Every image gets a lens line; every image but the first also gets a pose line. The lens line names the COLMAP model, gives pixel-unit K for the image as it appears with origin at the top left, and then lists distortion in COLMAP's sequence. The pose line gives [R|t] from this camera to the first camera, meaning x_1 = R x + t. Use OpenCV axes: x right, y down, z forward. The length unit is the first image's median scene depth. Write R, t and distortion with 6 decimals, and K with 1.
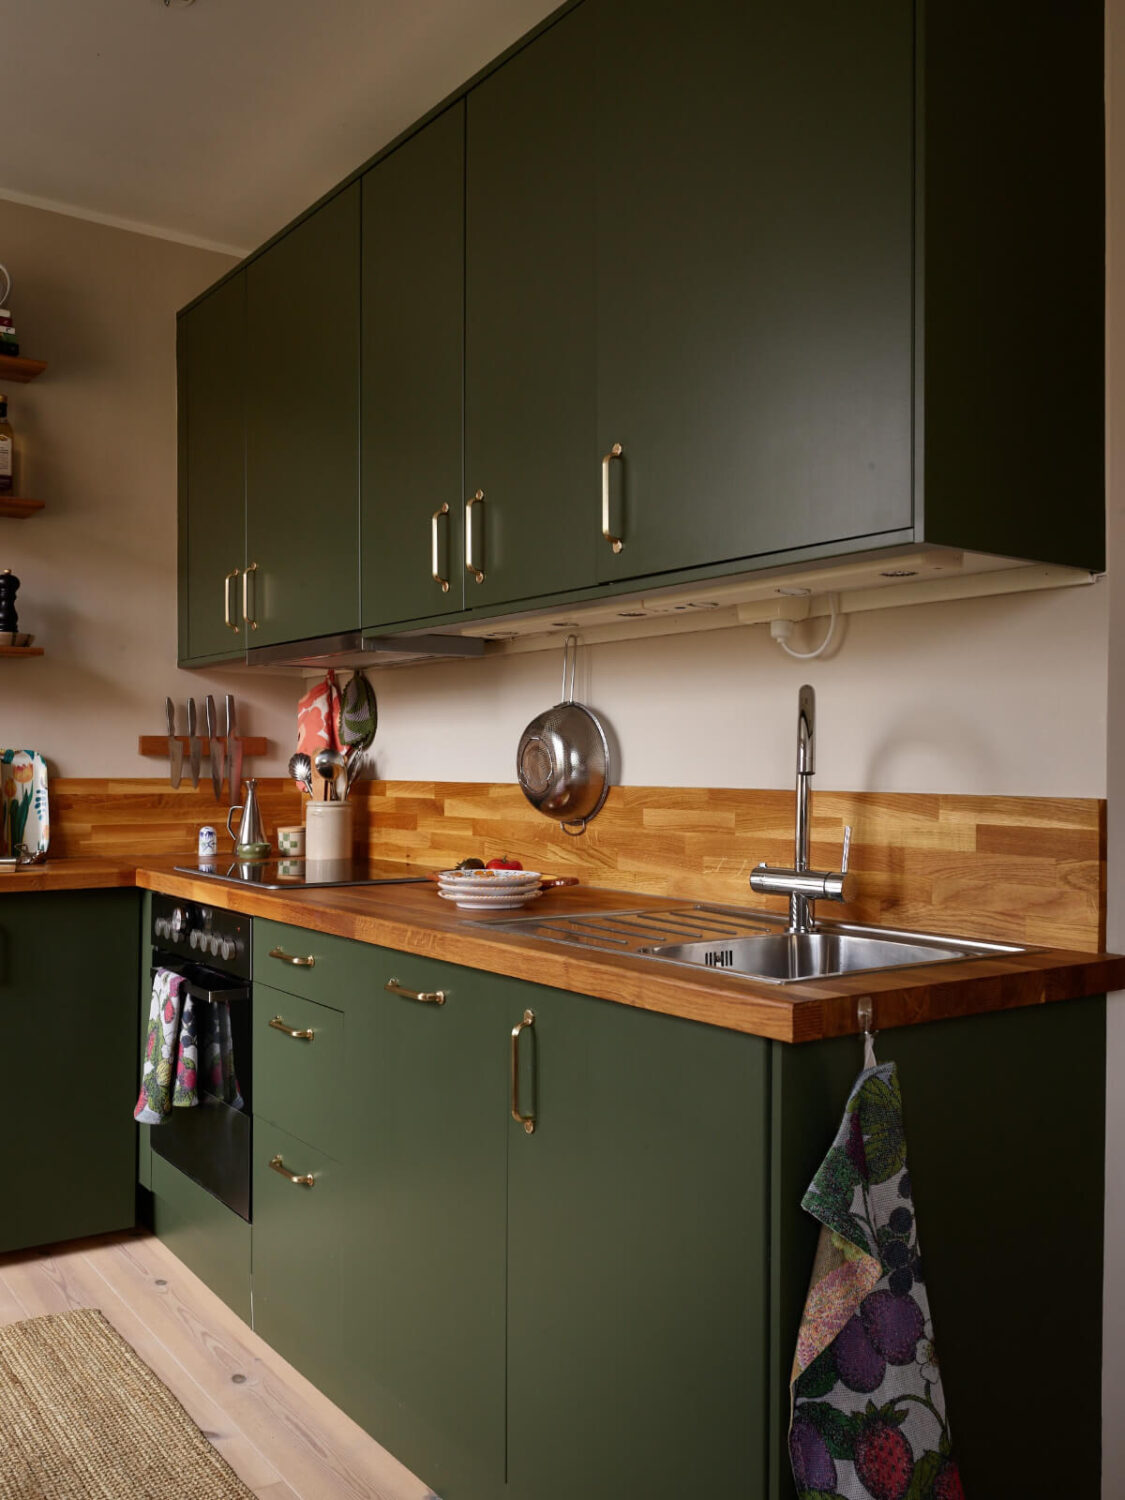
lens RADIAL K [[1308.7, 0, 559.1], [0, 1308.7, 757.9], [0, 0, 1]] dist [0.039337, -0.073927]
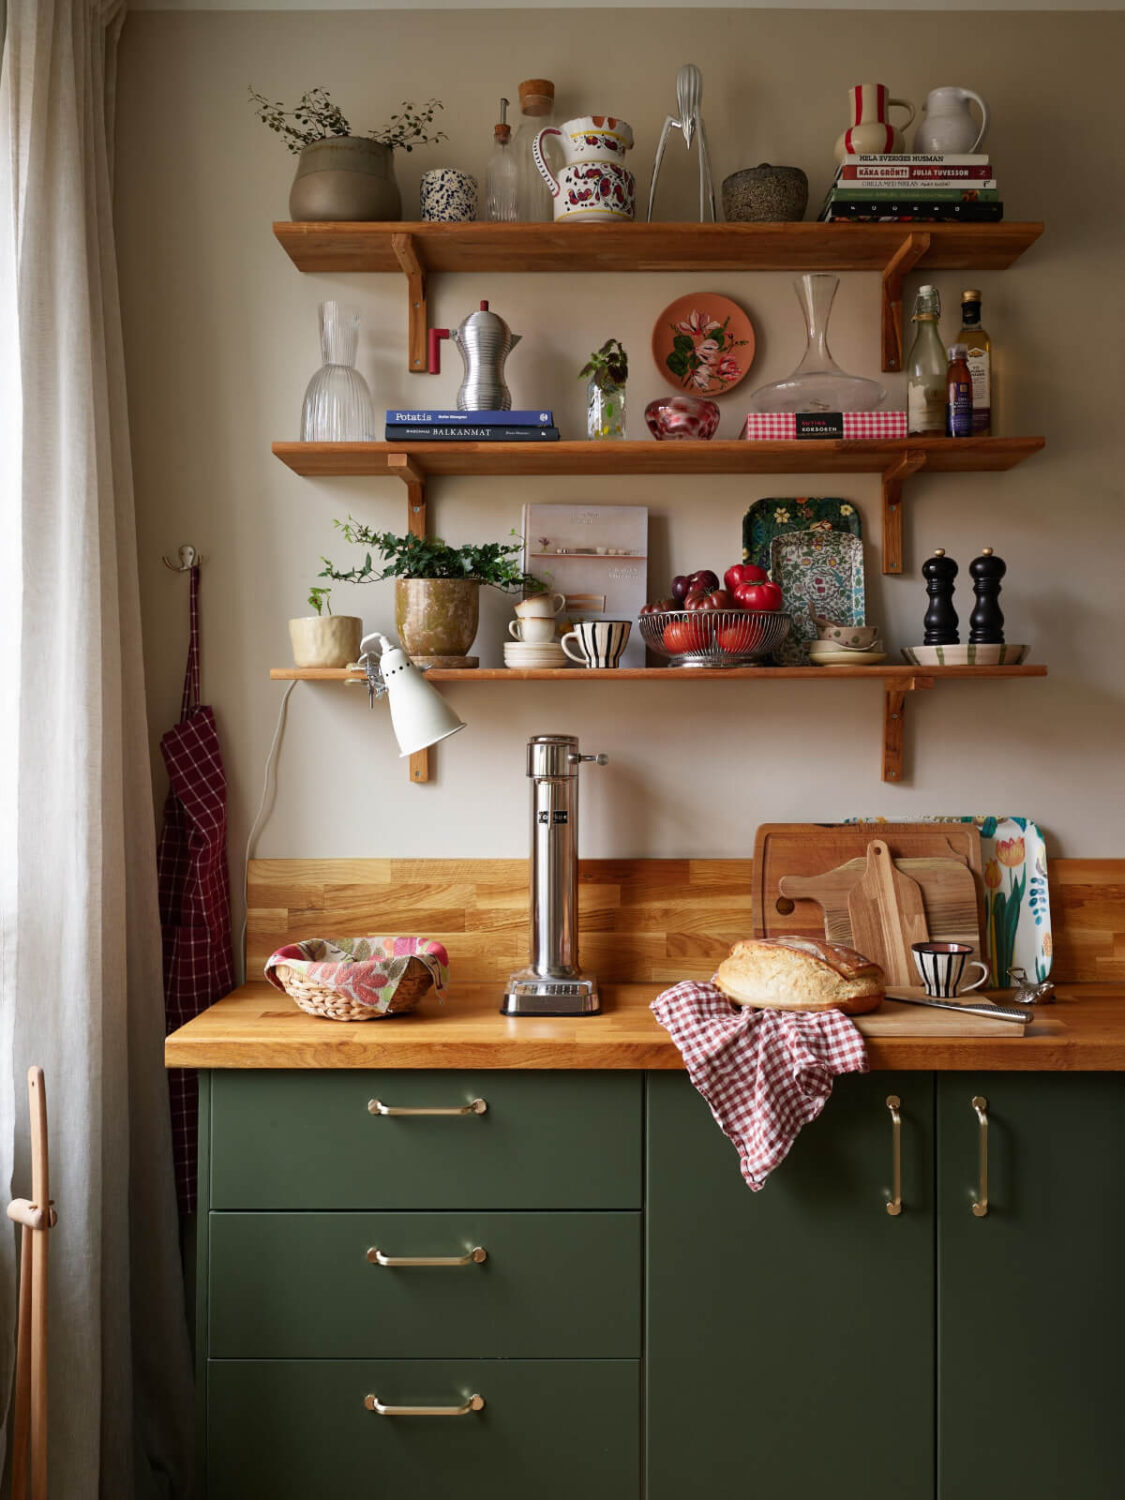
lens RADIAL K [[1296.4, 0, 567.1], [0, 1296.4, 696.0], [0, 0, 1]] dist [0.004237, -0.001258]
pose [[0.801219, -0.024656, -0.597863, -0.193165], [0.009925, 0.999561, -0.027922, -0.050979], [0.598289, 0.016438, 0.801112, 0.339127]]
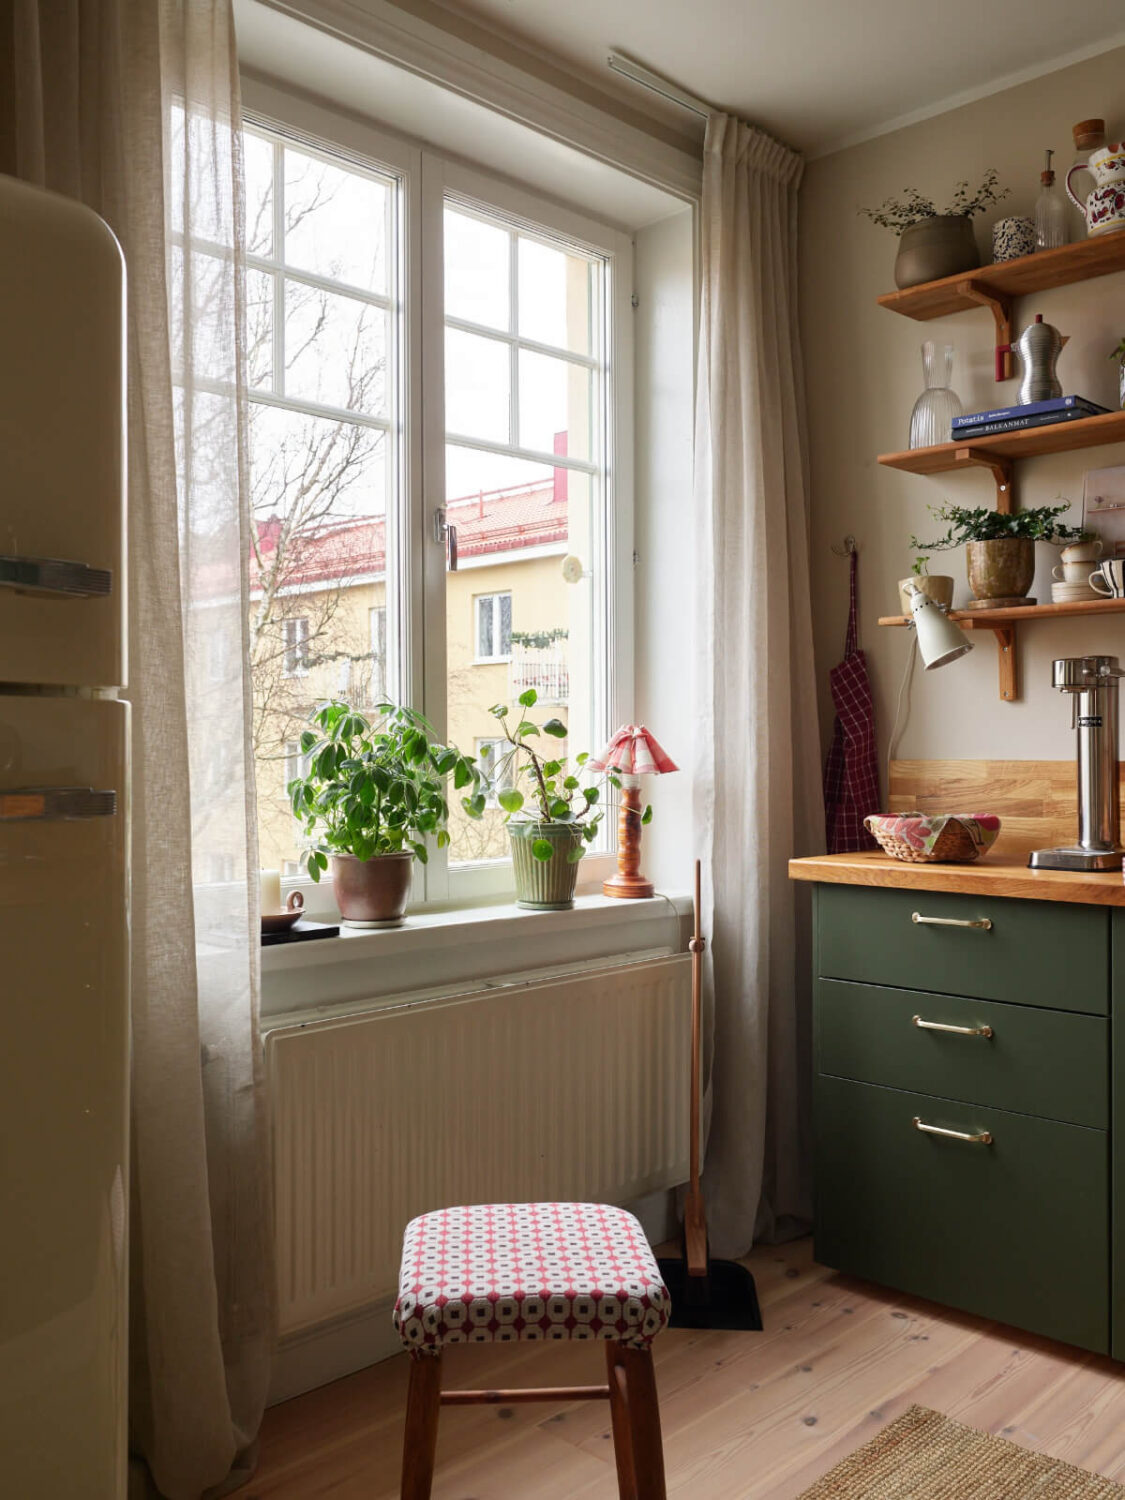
lens RADIAL K [[1301.7, 0, 562.5], [0, 1301.7, 750.0], [0, 0, 1]] dist [-0.002346, -0.000120]
pose [[0.163910, -0.004799, -0.986464, 0.139576], [0.012030, 0.999924, -0.002865, 0.004406], [0.986402, -0.011398, 0.163955, 0.394824]]
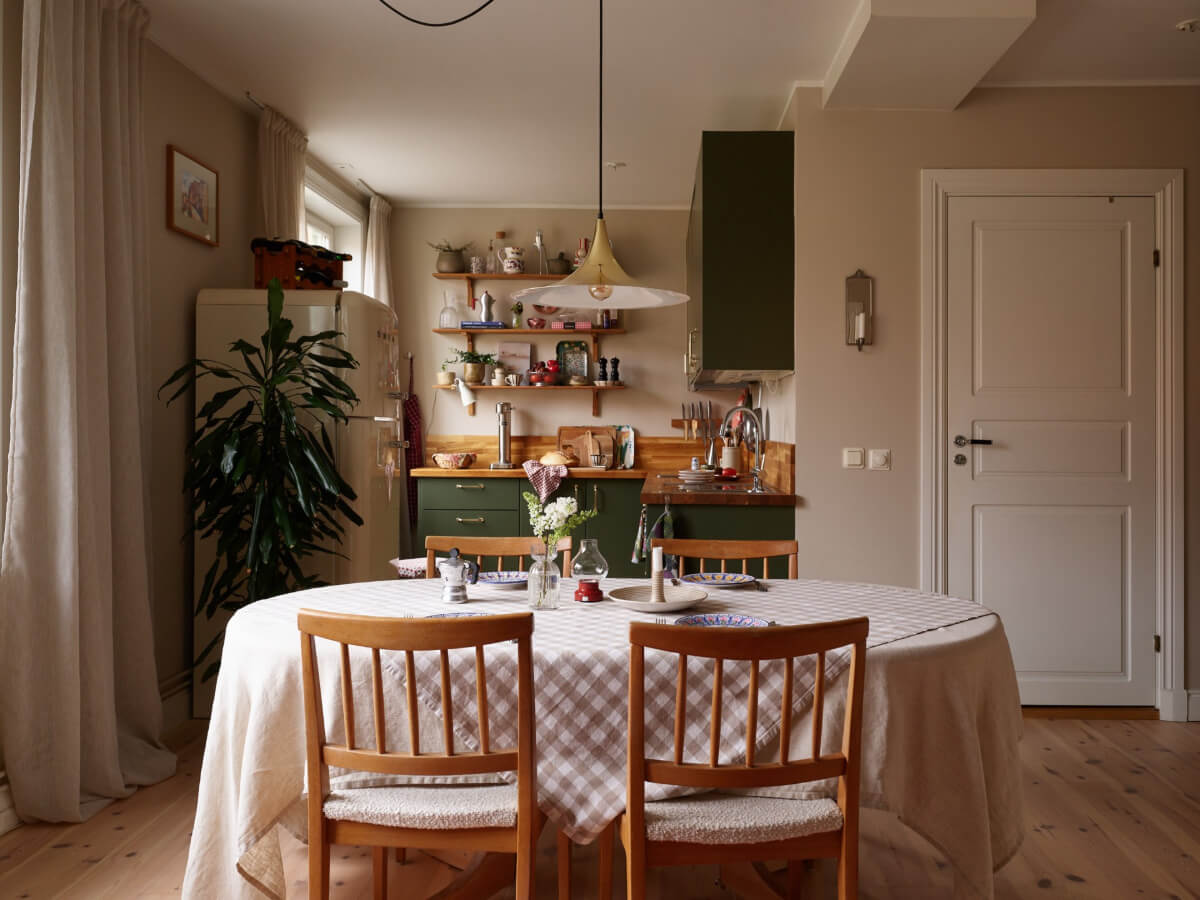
lens RADIAL K [[1047.0, 0, 625.9], [0, 1047.0, 456.7], [0, 0, 1]] dist [0.039337, -0.073927]
pose [[0.798258, 0.016923, -0.602077, 0.811332], [0.003006, 0.999481, 0.032079, -0.010432], [0.602308, -0.027418, 0.797793, -0.614200]]
